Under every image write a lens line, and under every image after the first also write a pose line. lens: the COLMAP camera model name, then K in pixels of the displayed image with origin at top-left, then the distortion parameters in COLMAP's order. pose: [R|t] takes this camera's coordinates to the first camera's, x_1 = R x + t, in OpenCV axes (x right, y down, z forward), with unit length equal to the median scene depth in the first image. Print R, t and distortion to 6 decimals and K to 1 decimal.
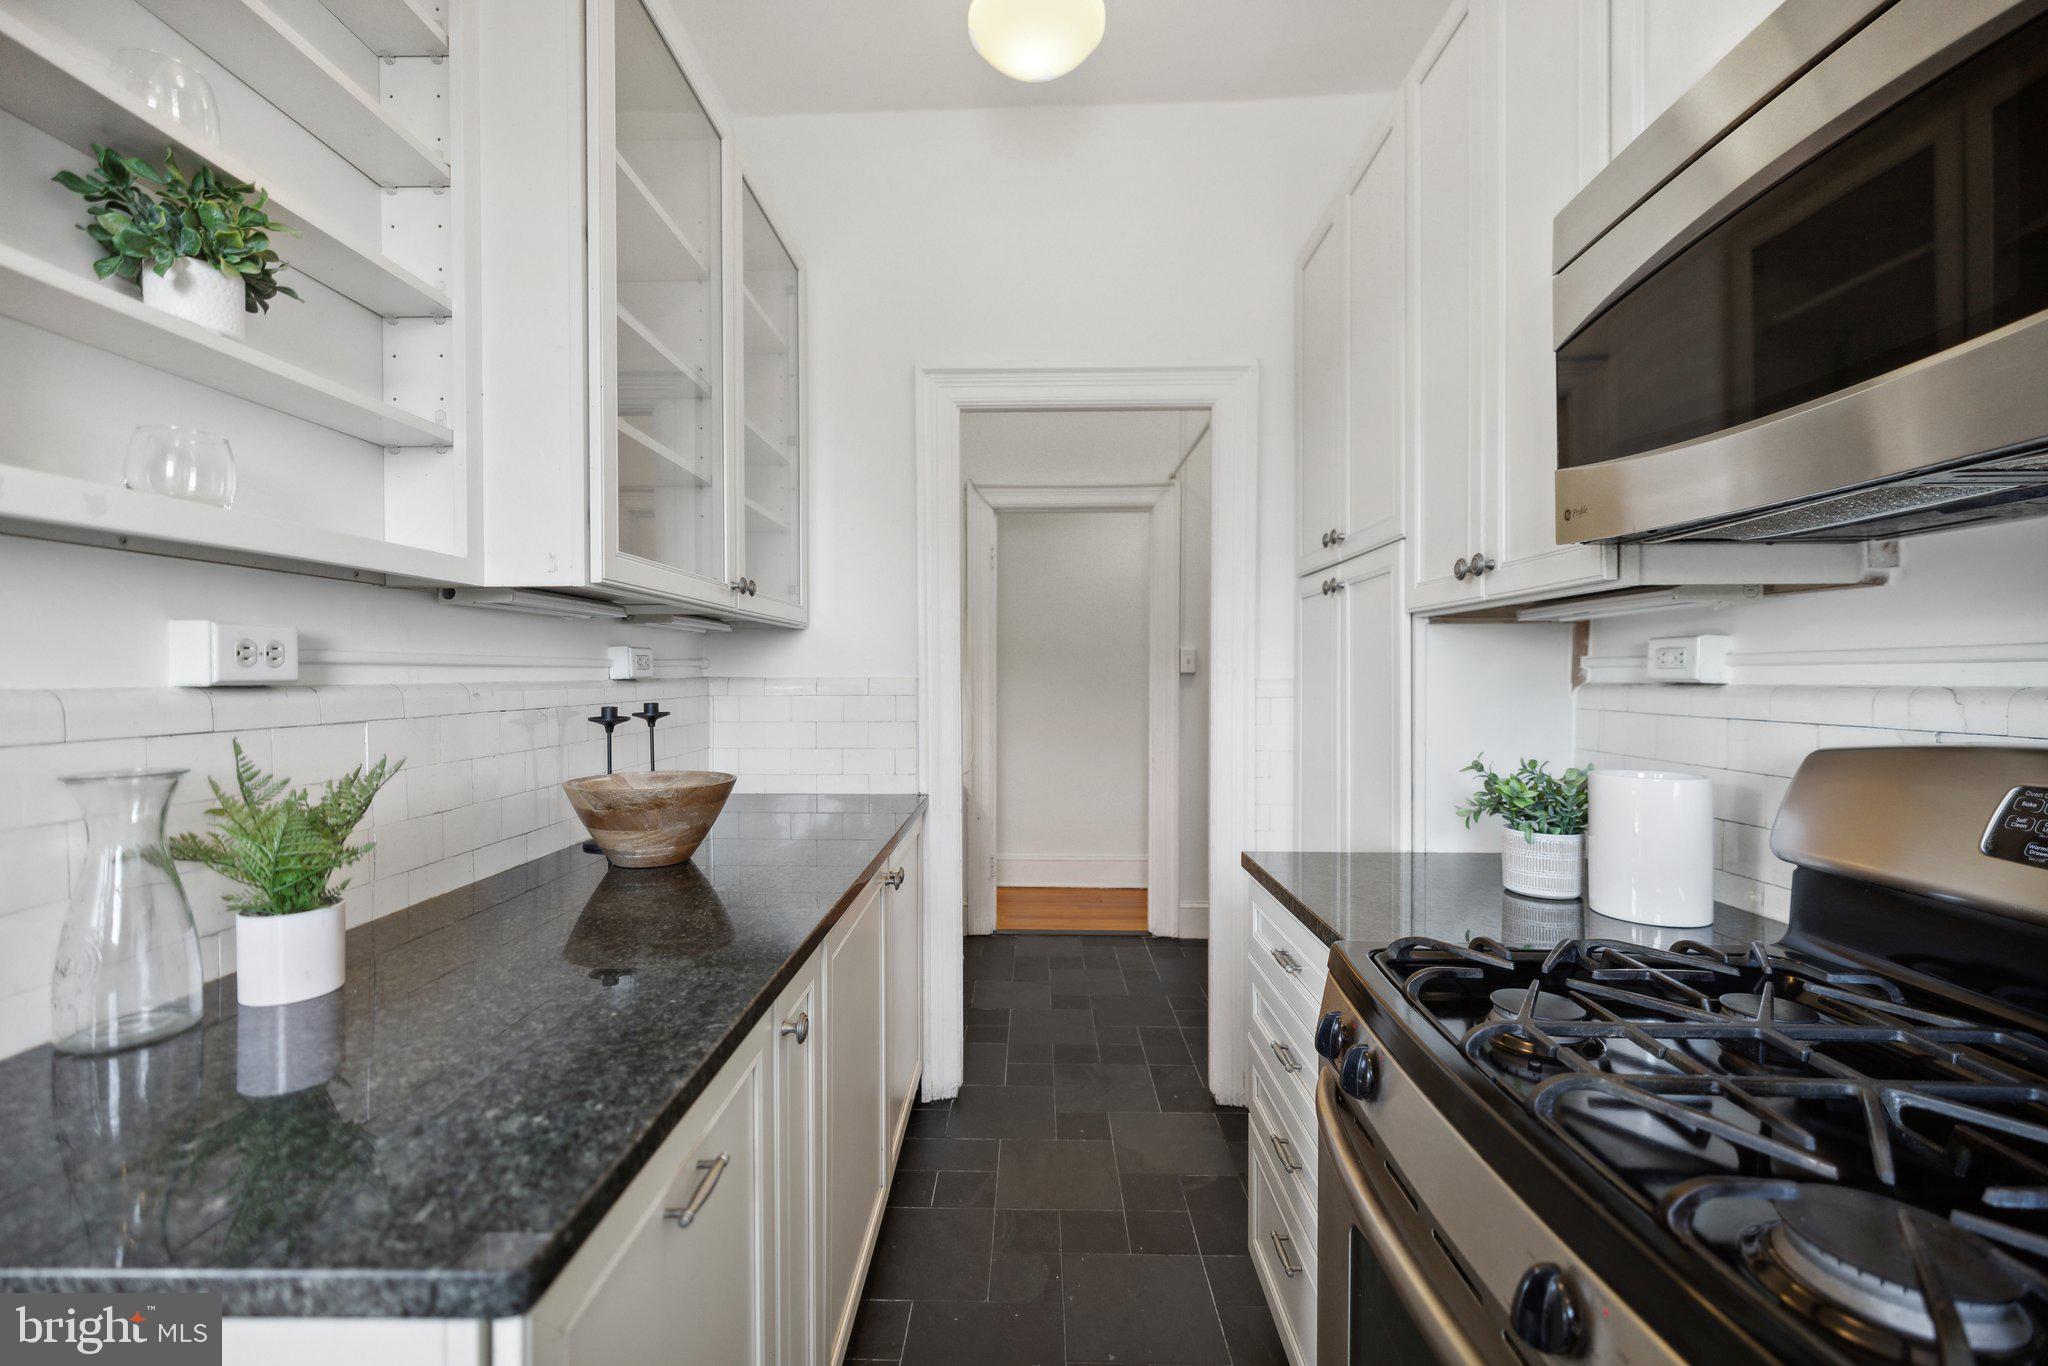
lens RADIAL K [[869.4, 0, 1021.8], [0, 869.4, 676.5], [0, 0, 1]] dist [0.001784, -0.000097]
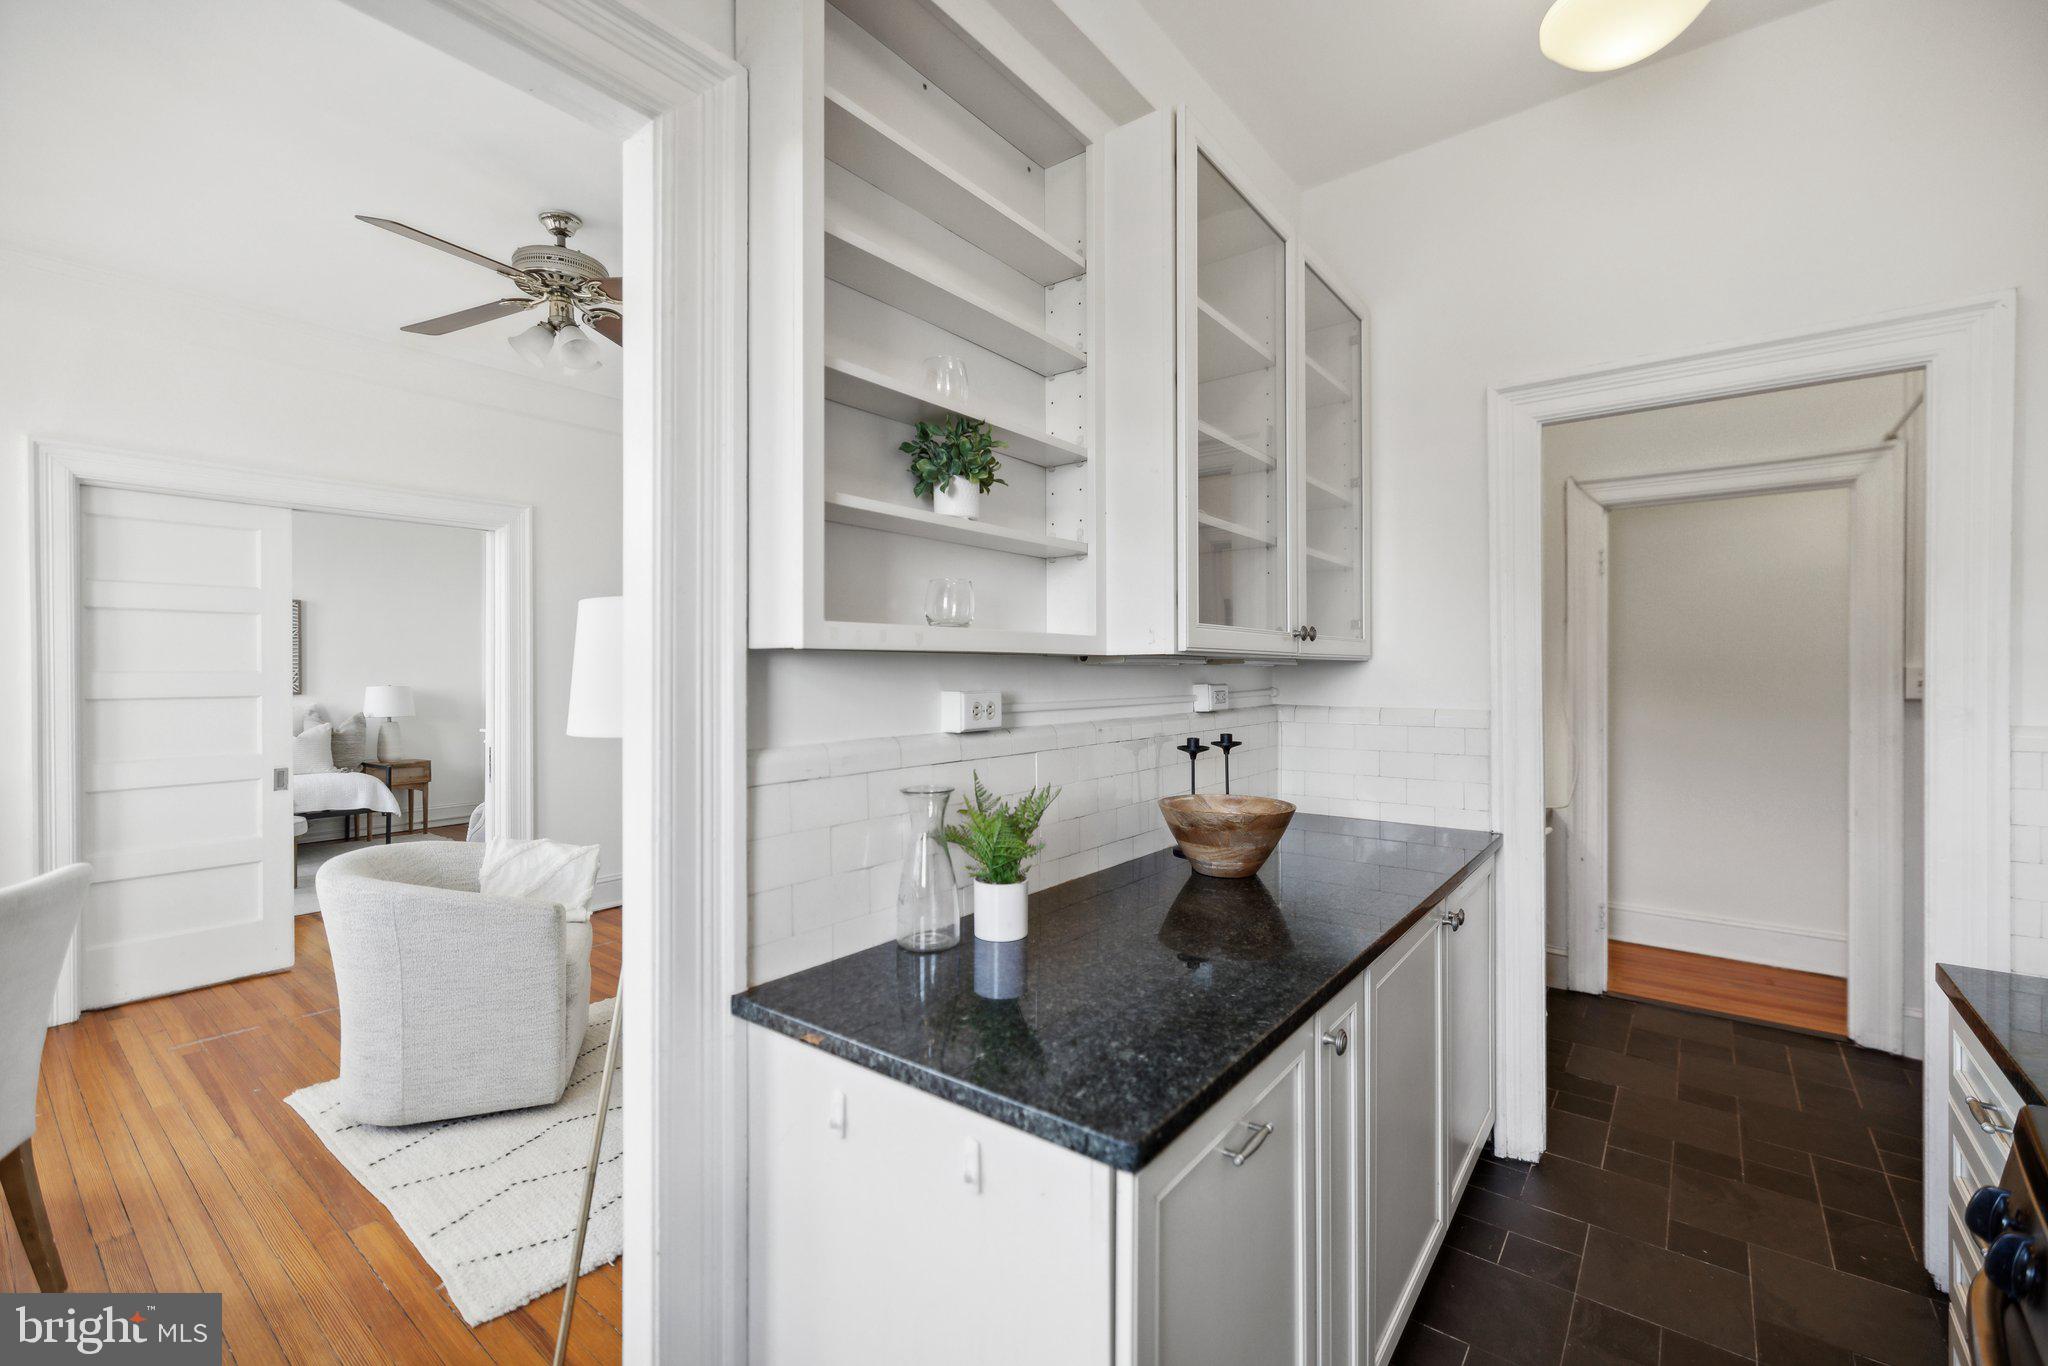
lens RADIAL K [[869.4, 0, 1021.8], [0, 869.4, 676.5], [0, 0, 1]] dist [0.001784, -0.000097]
pose [[0.800130, 0.002038, -0.599823, 0.108576], [-0.003168, 0.999995, -0.000828, -0.087864], [0.599818, 0.002562, 0.800132, -0.200158]]
